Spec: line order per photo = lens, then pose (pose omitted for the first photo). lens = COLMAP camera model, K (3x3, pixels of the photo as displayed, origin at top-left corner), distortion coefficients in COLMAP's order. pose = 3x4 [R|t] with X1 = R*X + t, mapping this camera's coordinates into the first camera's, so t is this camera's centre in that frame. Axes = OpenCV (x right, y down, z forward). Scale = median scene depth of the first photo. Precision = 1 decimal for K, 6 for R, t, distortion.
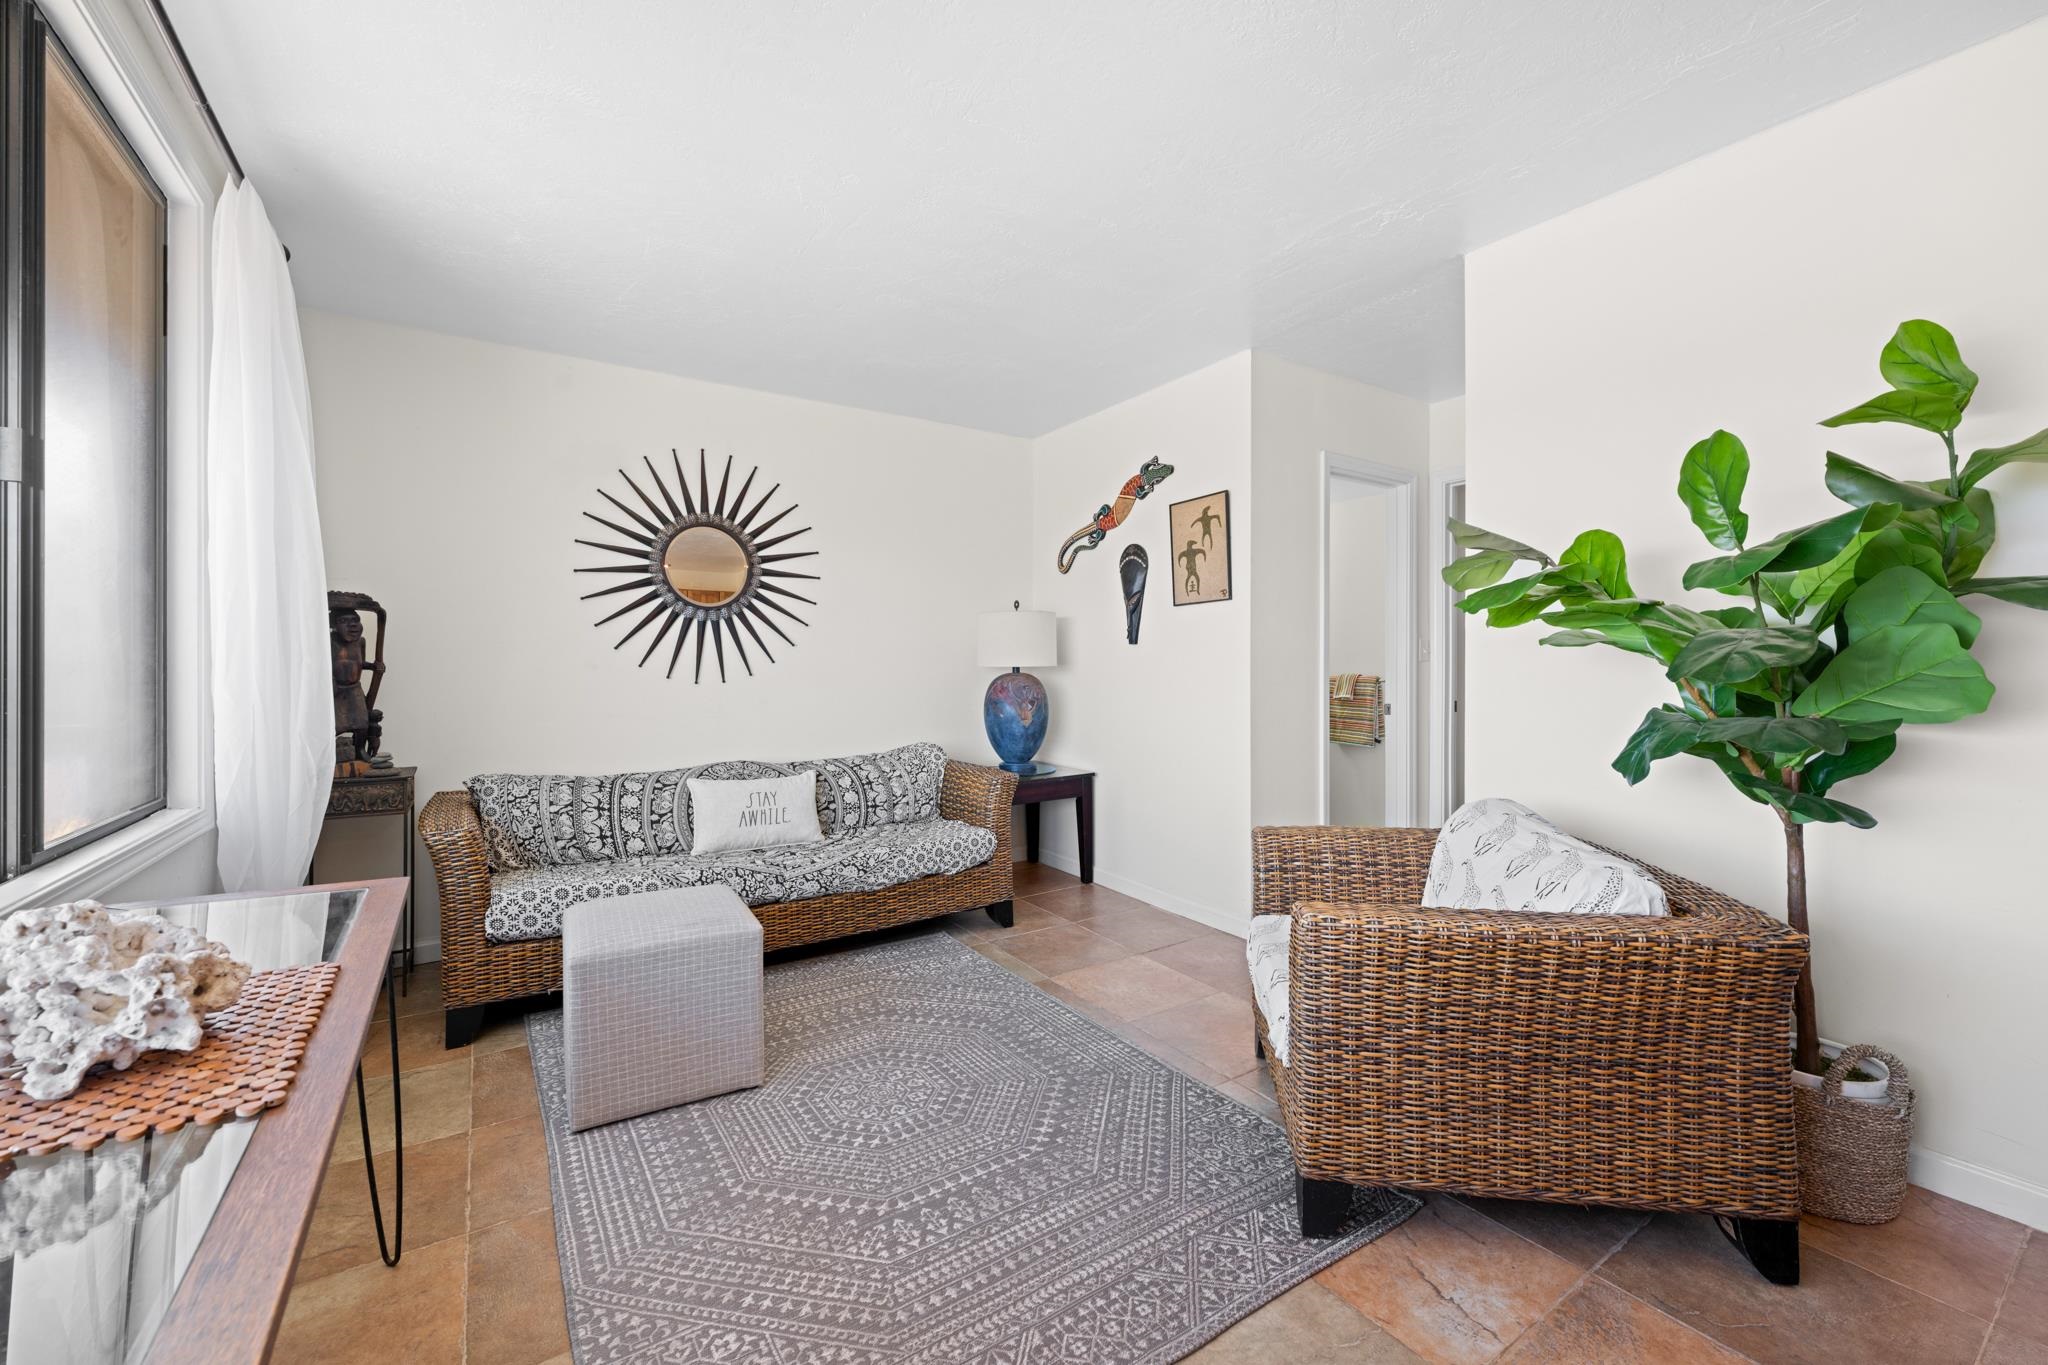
lens RADIAL K [[815.0, 0, 1022.8], [0, 815.0, 669.6], [0, 0, 1]] dist [-0.000911, 0.000189]
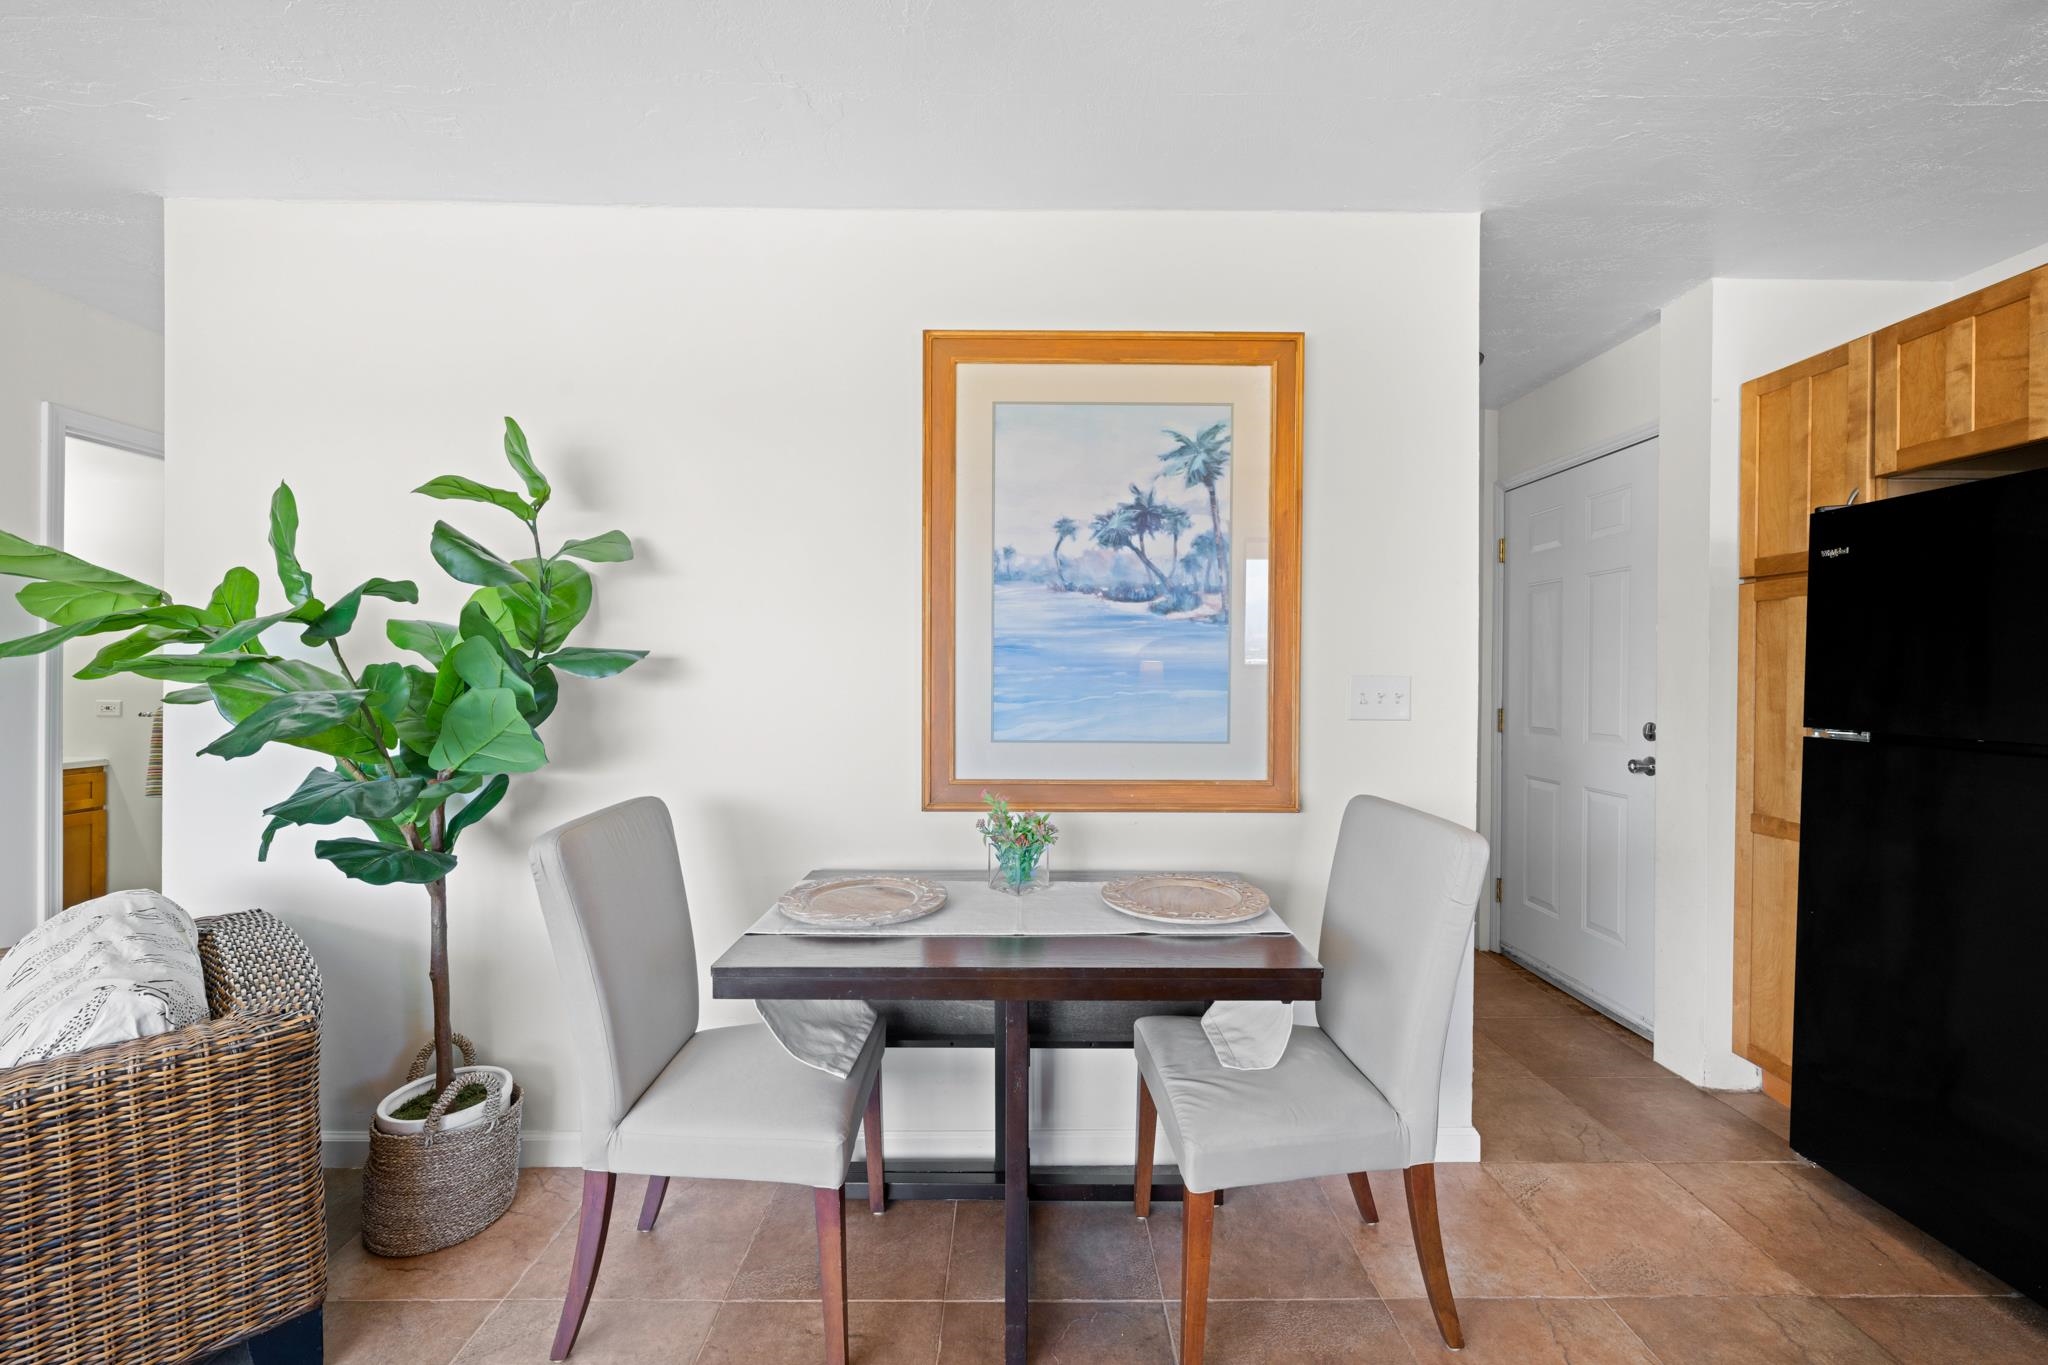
lens RADIAL K [[815.0, 0, 1023.4], [0, 815.0, 672.7], [0, 0, 1]] dist [-0.000911, 0.000189]
pose [[0.550840, 0.005150, 0.834595, 0.311544], [-0.002567, 0.999987, -0.004477, -0.040745], [-0.834607, 0.000324, 0.550846, -0.124580]]
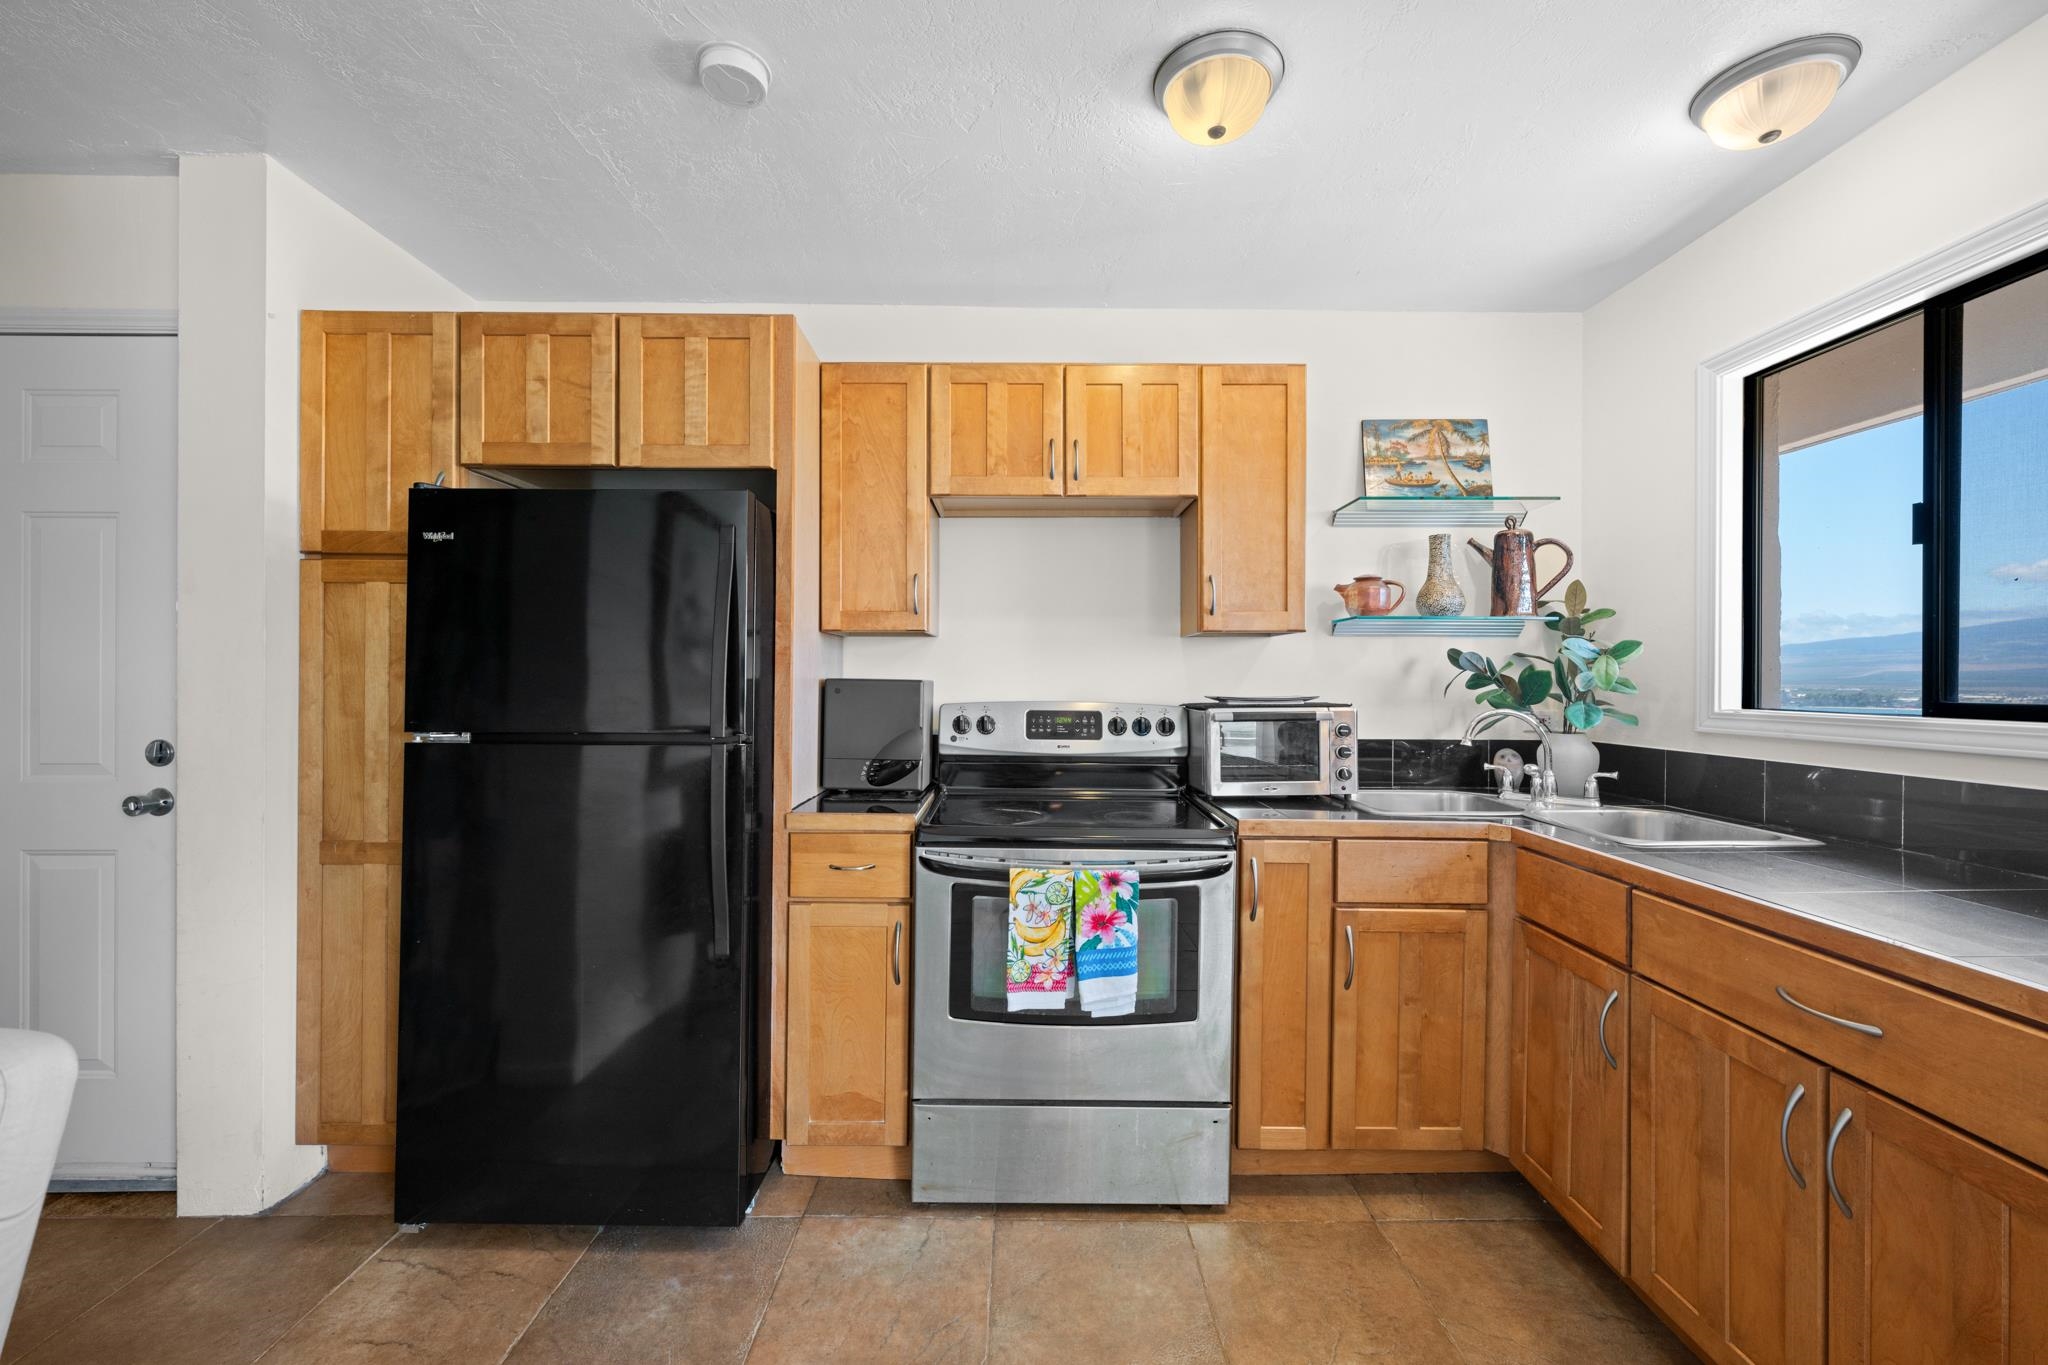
lens RADIAL K [[815.0, 0, 1027.8], [0, 815.0, 679.5], [0, 0, 1]] dist [-0.000911, 0.000189]
pose [[-0.835638, -0.001561, 0.549278, 0.547977], [0.002562, 0.999974, 0.006740, -0.041045], [-0.549275, 0.007040, -0.835612, -0.044147]]
